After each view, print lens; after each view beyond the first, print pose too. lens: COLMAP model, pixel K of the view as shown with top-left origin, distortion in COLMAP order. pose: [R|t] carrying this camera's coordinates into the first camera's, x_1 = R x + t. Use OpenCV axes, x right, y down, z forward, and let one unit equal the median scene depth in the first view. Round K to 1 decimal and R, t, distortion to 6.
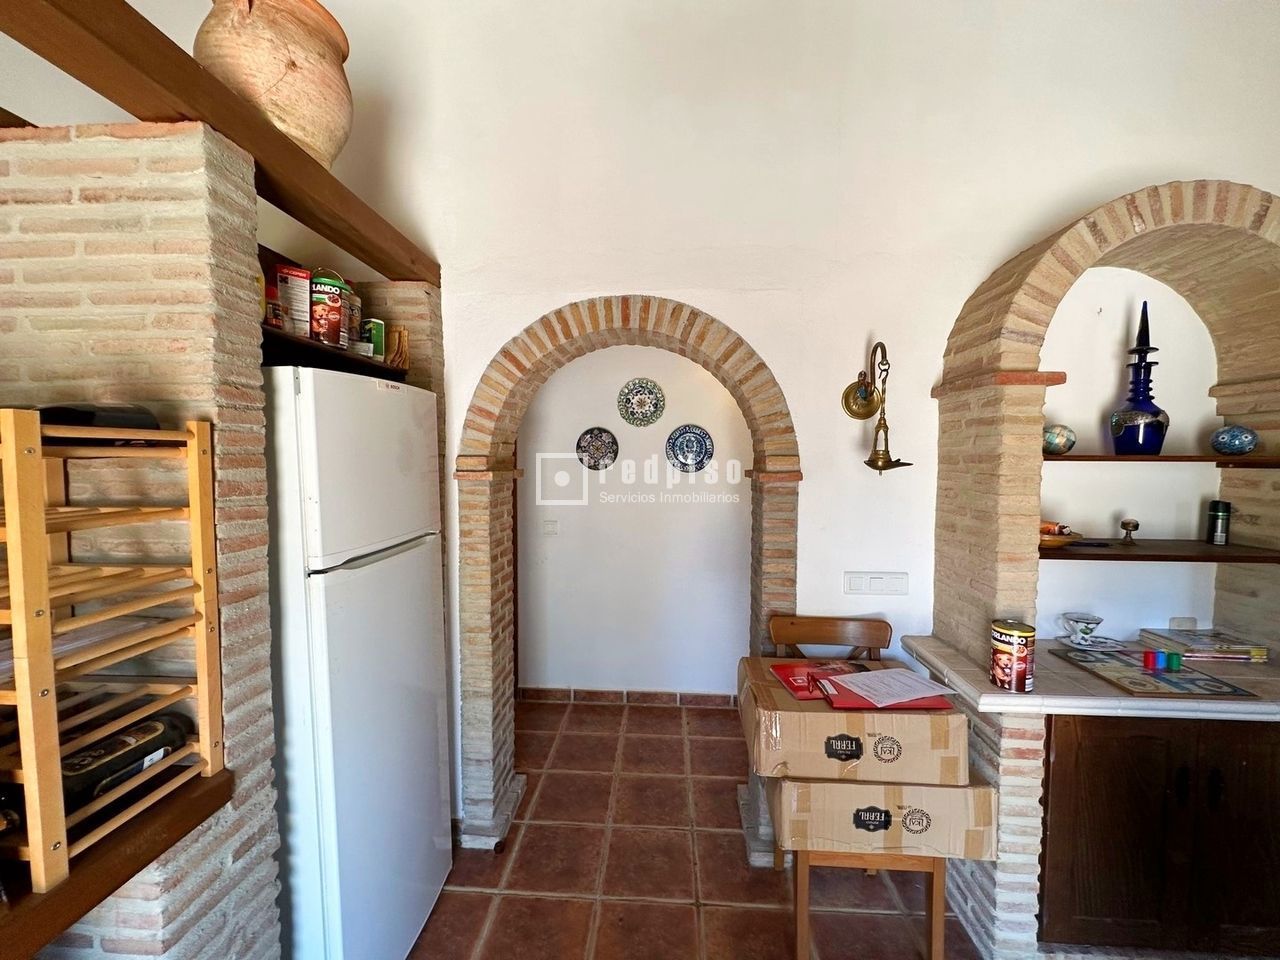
lens RADIAL K [[514.7, 0, 639.5], [0, 514.7, 480.9], [0, 0, 1]] dist [-0.001393, -0.000145]
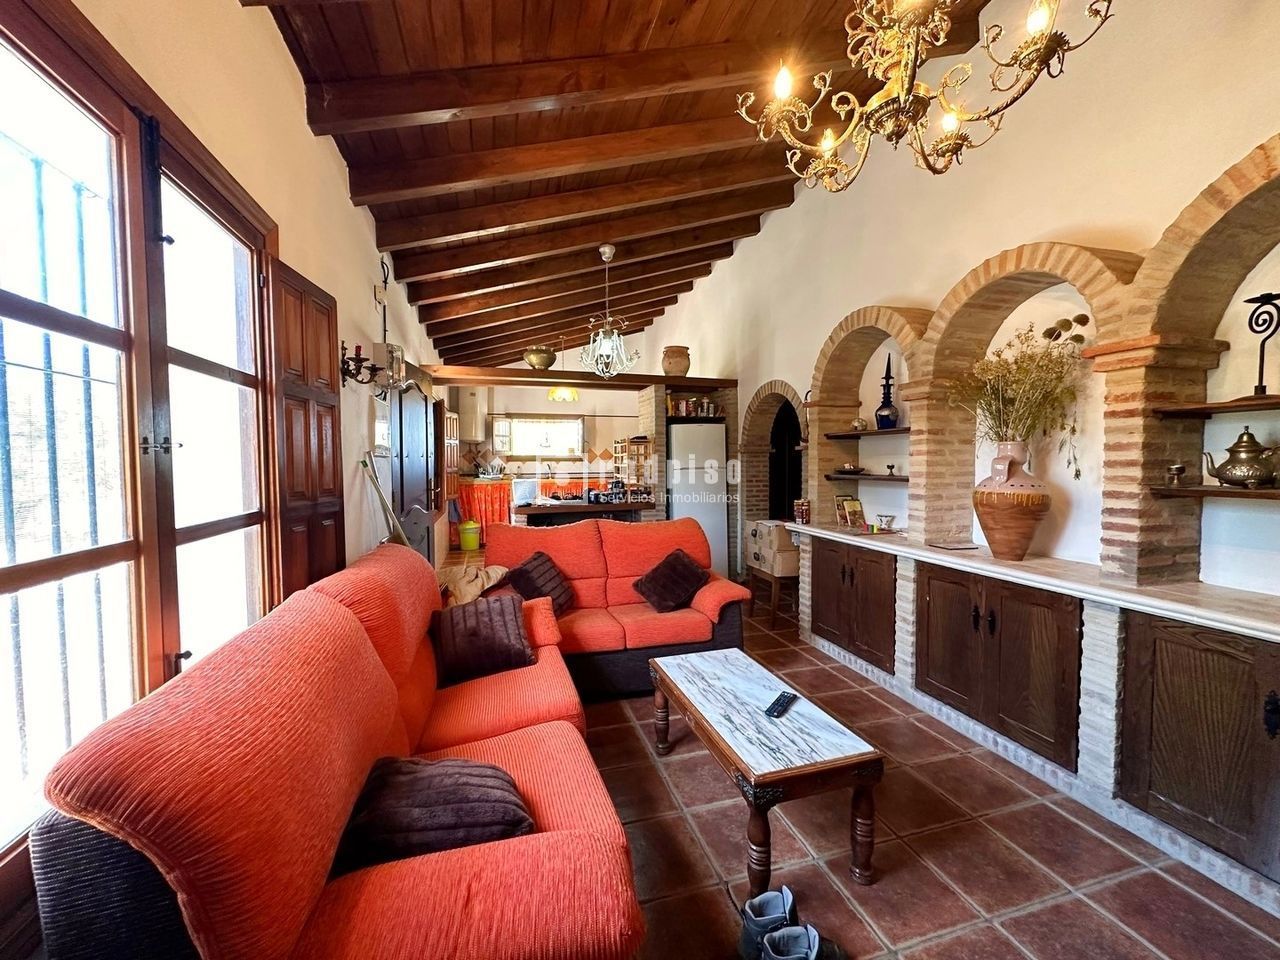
lens RADIAL K [[514.7, 0, 638.7], [0, 514.7, 477.0], [0, 0, 1]] dist [-0.001393, -0.000145]
pose [[0.341962, 0.021652, -0.939464, 2.529069], [-0.030347, 0.999468, 0.011989, 0.133448], [0.939224, 0.024411, 0.342437, -0.577533]]
